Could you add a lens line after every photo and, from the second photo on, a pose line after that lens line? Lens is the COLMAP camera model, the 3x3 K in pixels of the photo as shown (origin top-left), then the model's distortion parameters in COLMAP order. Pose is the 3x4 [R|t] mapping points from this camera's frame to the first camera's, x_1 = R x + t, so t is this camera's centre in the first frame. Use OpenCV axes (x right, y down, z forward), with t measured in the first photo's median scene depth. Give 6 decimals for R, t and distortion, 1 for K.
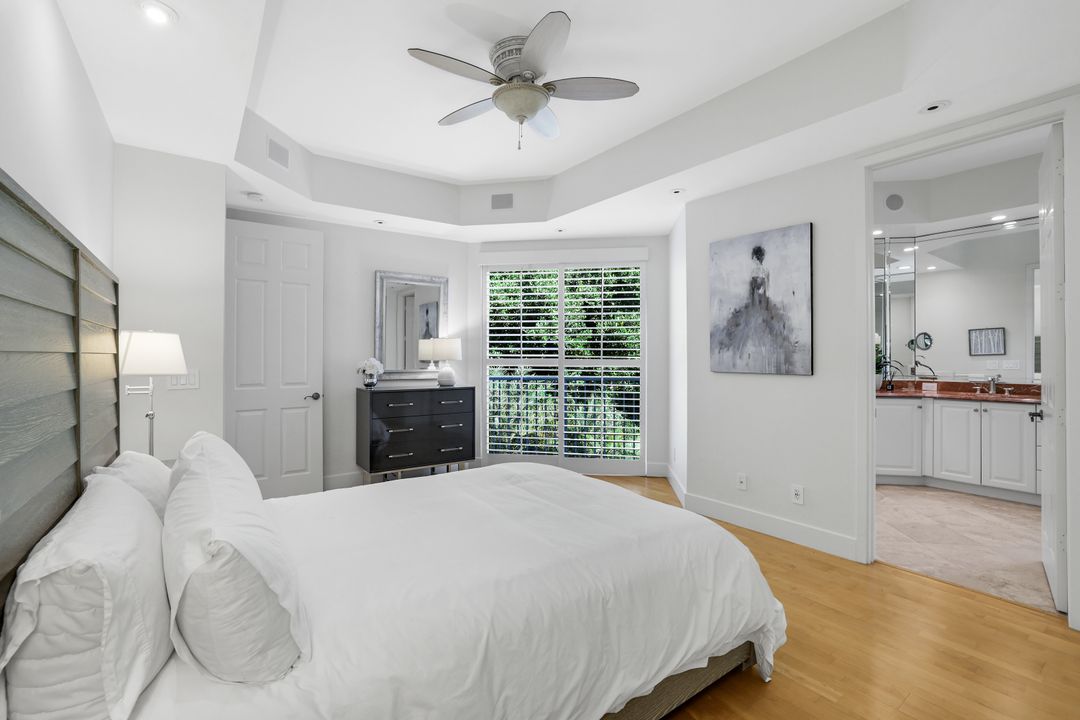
lens RADIAL K [[468.6, 0, 537.4], [0, 468.6, 354.1], [0, 0, 1]] dist [-0.004520, 0.000054]
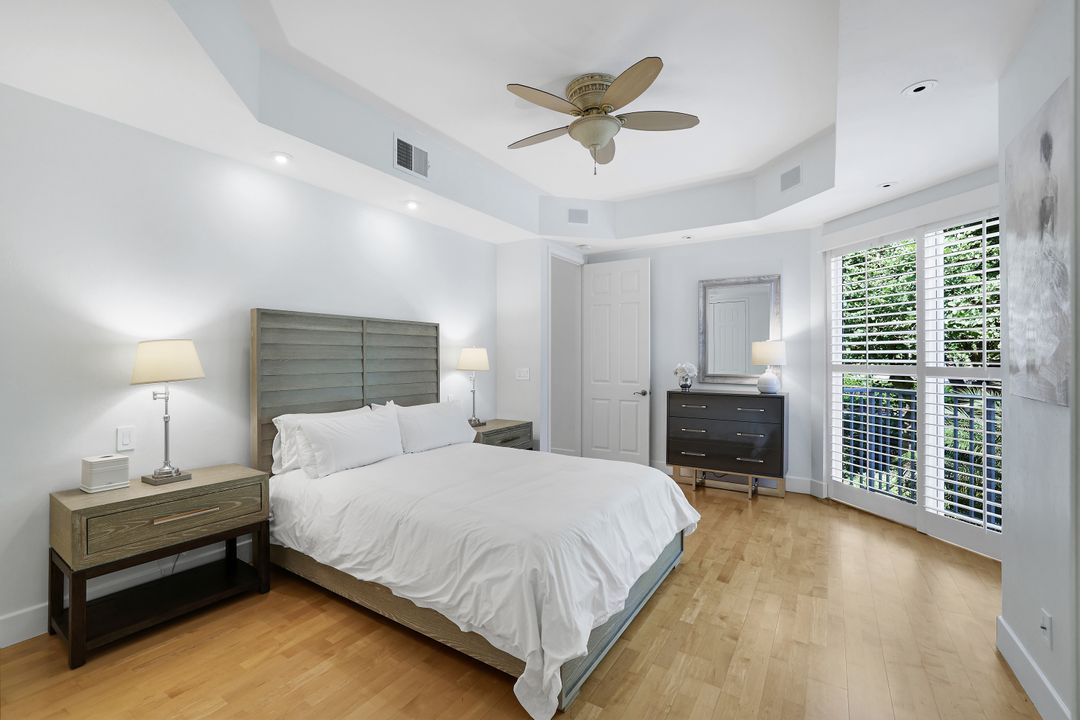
lens RADIAL K [[468.6, 0, 538.9], [0, 468.6, 357.9], [0, 0, 1]] dist [-0.004520, 0.000054]
pose [[0.398810, -0.003456, -0.917027, 0.515342], [-0.000186, 0.999993, -0.003849, 0.002706], [0.917034, 0.001705, 0.398806, 0.242441]]
